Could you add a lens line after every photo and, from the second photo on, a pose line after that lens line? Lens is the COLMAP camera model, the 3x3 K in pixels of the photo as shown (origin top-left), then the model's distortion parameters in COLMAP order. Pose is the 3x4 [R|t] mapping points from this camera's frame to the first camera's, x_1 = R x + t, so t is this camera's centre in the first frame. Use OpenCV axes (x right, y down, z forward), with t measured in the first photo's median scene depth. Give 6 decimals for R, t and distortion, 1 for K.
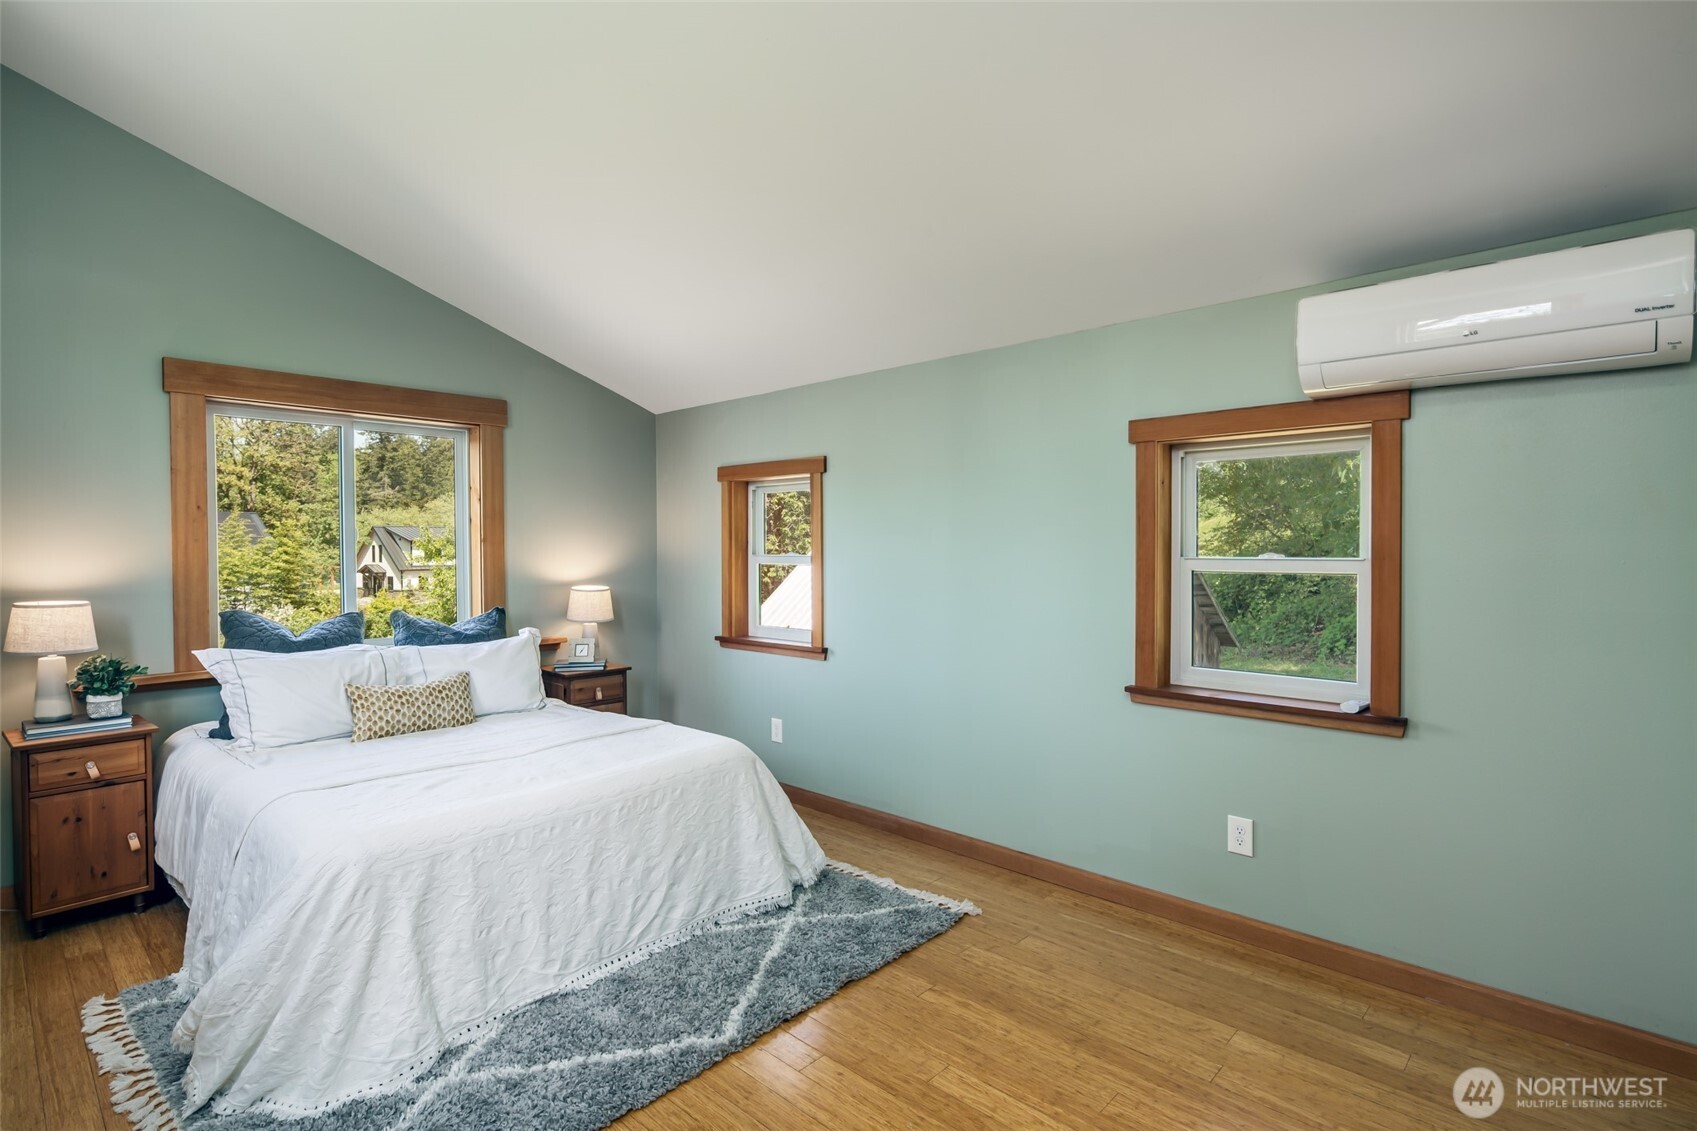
lens RADIAL K [[835.4, 0, 842.0], [0, 835.4, 573.3], [0, 0, 1]] dist [0.000752, -0.000278]
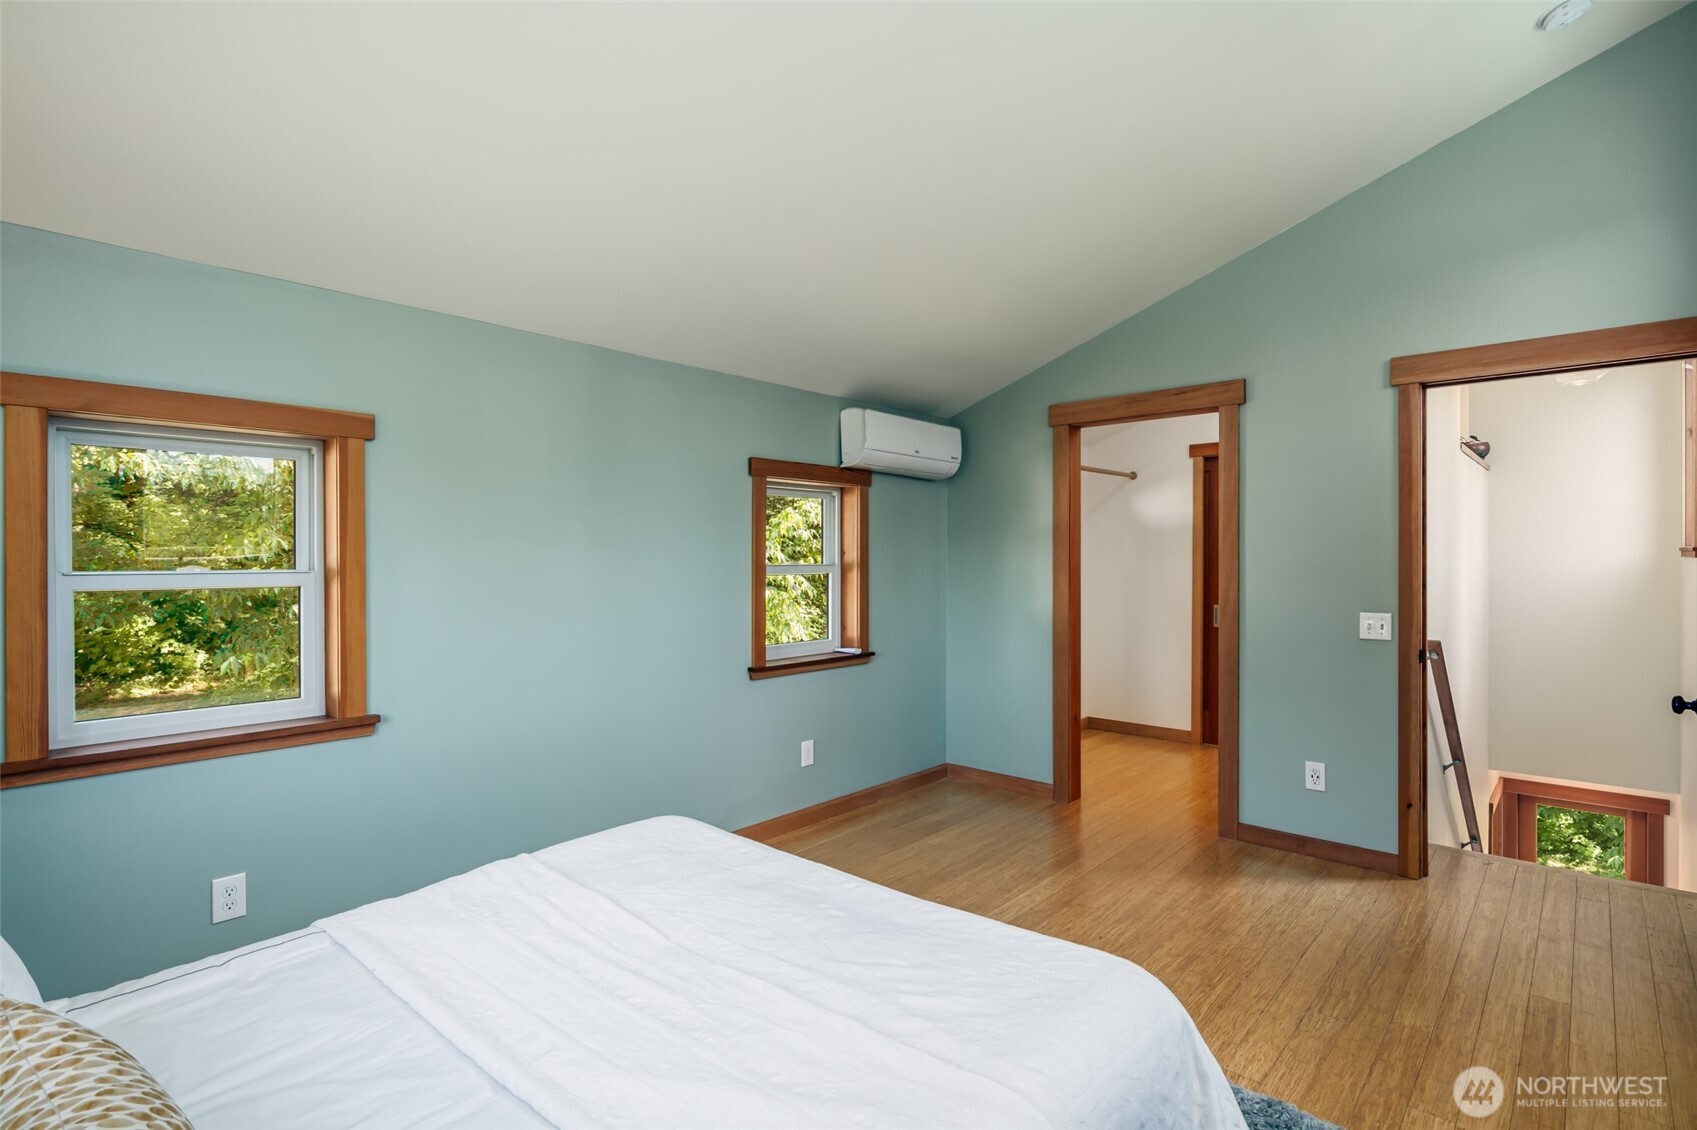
lens RADIAL K [[835.4, 0, 842.0], [0, 835.4, 572.8], [0, 0, 1]] dist [0.000752, -0.000278]
pose [[-0.030216, -0.016835, 0.999402, -0.946817], [0.033554, 0.999278, 0.017847, -0.026204], [-0.998980, 0.034073, -0.029629, 0.930235]]
